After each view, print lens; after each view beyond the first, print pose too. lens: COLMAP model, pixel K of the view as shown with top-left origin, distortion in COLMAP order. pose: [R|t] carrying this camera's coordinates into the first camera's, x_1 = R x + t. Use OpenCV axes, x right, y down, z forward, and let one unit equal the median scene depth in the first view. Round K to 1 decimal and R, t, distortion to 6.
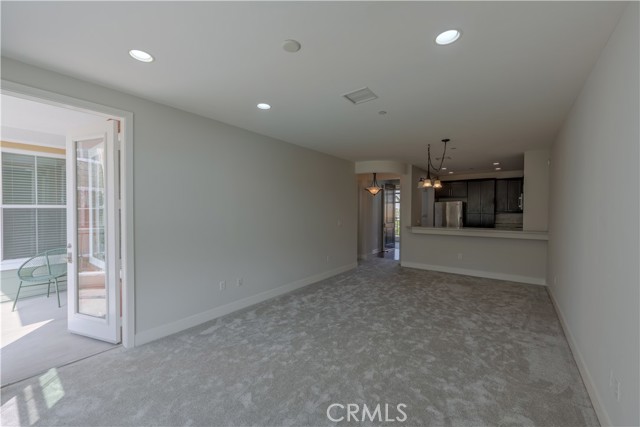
lens RADIAL K [[254.3, 0, 320.0], [0, 254.3, 213.5], [0, 0, 1]] dist [0.000357, 0.000274]
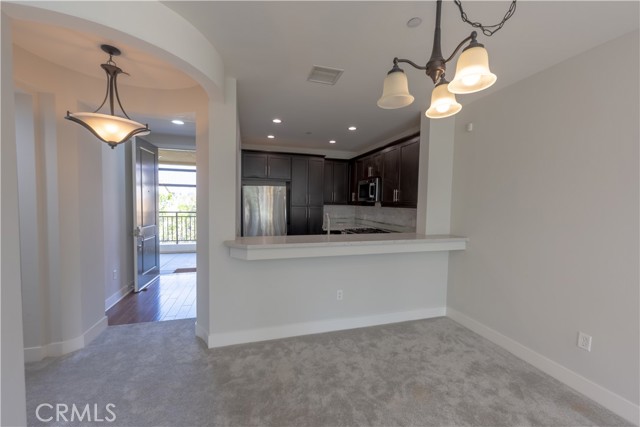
lens RADIAL K [[254.3, 0, 320.0], [0, 254.3, 213.5], [0, 0, 1]] dist [0.000357, 0.000274]
pose [[0.604983, -0.026884, 0.795784, 0.106420], [-0.005608, 0.999261, 0.038021, -0.004463], [-0.796219, -0.027465, 0.604385, 0.543531]]
